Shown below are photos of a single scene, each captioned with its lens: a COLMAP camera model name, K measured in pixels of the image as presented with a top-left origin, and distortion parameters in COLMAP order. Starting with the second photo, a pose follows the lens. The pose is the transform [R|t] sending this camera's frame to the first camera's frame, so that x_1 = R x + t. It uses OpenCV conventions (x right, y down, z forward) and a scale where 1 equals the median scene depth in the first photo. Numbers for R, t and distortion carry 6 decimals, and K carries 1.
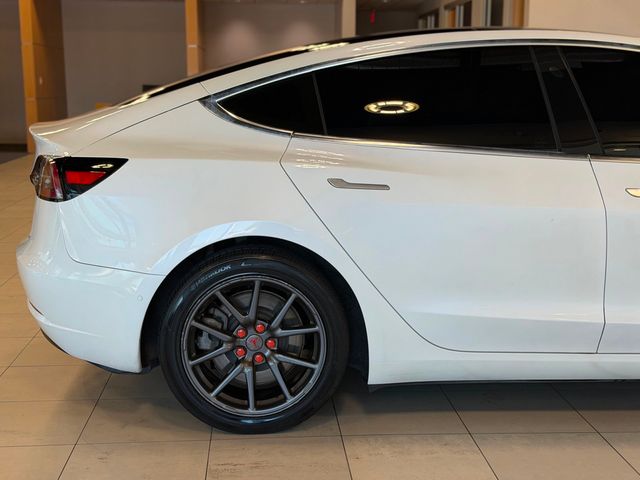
lens RADIAL K [[887.7, 0, 320.0], [0, 887.7, 240.0], [0, 0, 1]] dist [0.207240, -0.480758]
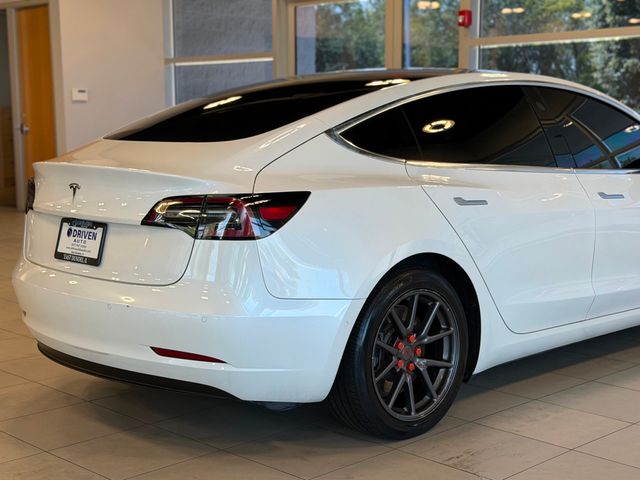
lens RADIAL K [[1008.0, 0, 320.0], [0, 1008.0, 240.0], [0, 0, 1]] dist [0.149592, -0.129770]
pose [[0.755705, -0.086375, 0.649192, -0.942518], [0.109464, 0.993979, 0.004826, -0.039303], [-0.645700, 0.067416, 0.760610, 0.122490]]
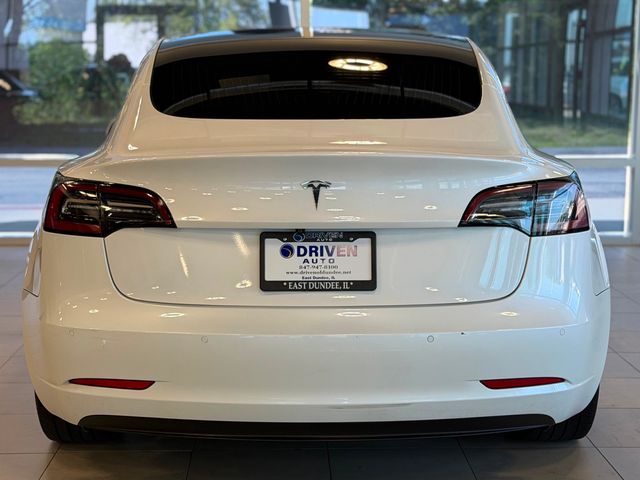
lens RADIAL K [[1142.1, 0, 320.0], [0, 1142.1, 240.0], [0, 0, 1]] dist [0.002812, 0.058495]
pose [[0.029885, -0.126800, 0.991478, -1.344731], [0.159804, 0.979768, 0.120486, -0.201209], [-0.986696, 0.154841, 0.049543, 1.196672]]
